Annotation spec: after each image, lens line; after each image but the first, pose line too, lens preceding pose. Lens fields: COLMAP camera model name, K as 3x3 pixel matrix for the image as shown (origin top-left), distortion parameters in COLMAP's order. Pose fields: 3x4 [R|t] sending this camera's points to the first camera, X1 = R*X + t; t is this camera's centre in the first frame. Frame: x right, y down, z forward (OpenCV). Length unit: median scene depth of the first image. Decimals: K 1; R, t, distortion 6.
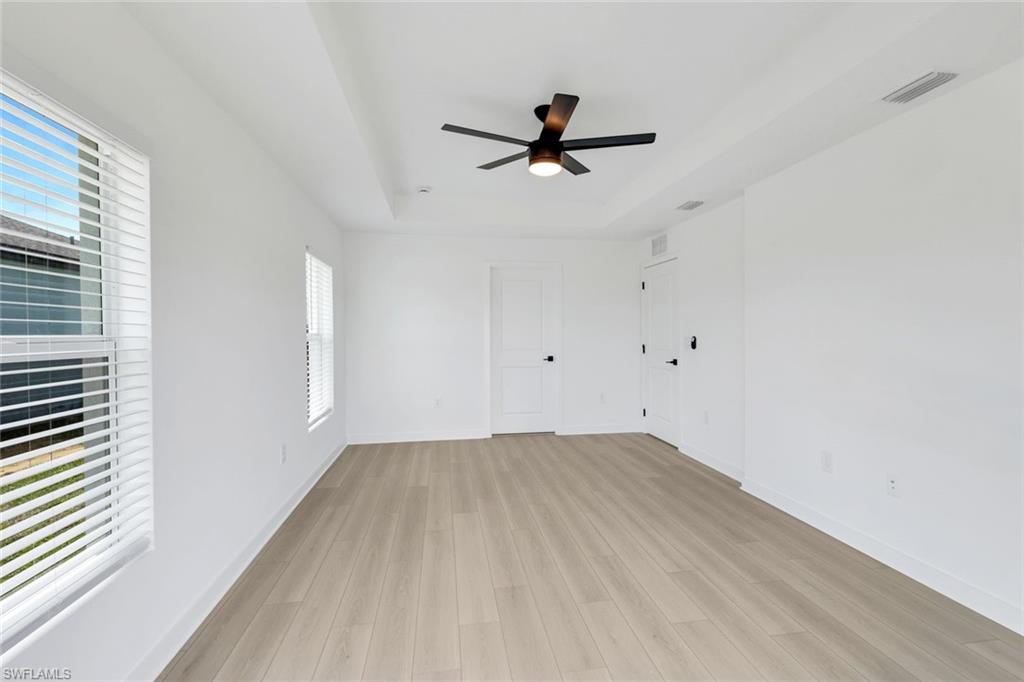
lens RADIAL K [[449.9, 0, 511.1], [0, 449.9, 334.8], [0, 0, 1]] dist [0.004476, 0.000027]
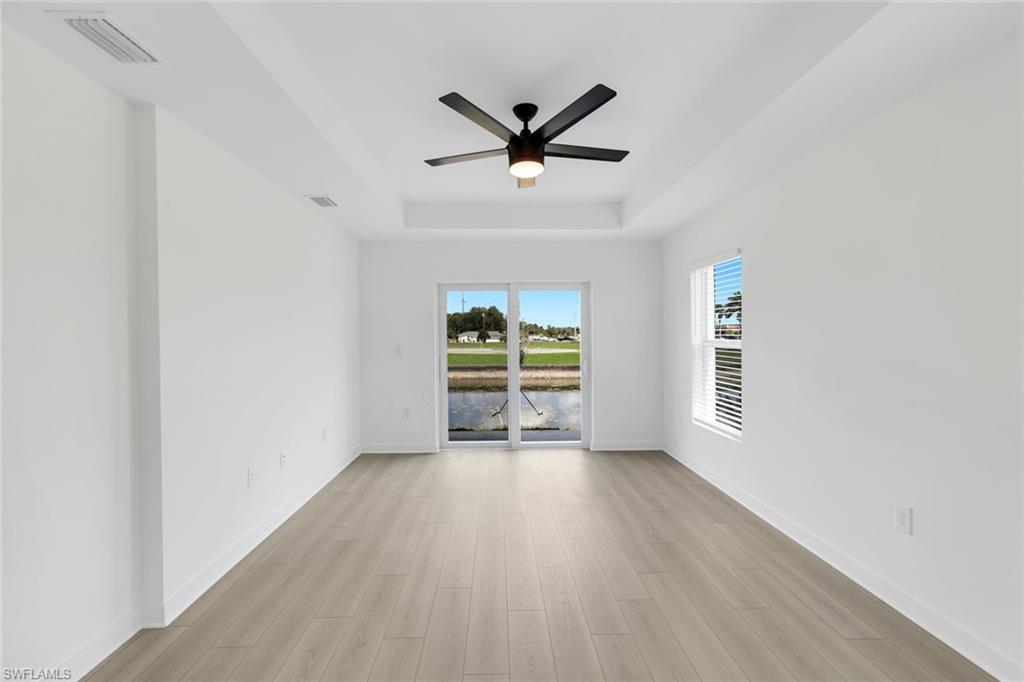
lens RADIAL K [[449.9, 0, 511.1], [0, 449.9, 334.8], [0, 0, 1]] dist [0.004476, 0.000027]
pose [[-0.992115, 0.014143, 0.124532, -0.003326], [0.014806, 0.999881, 0.004406, -0.029156], [-0.124455, 0.006215, -0.992206, 1.887170]]
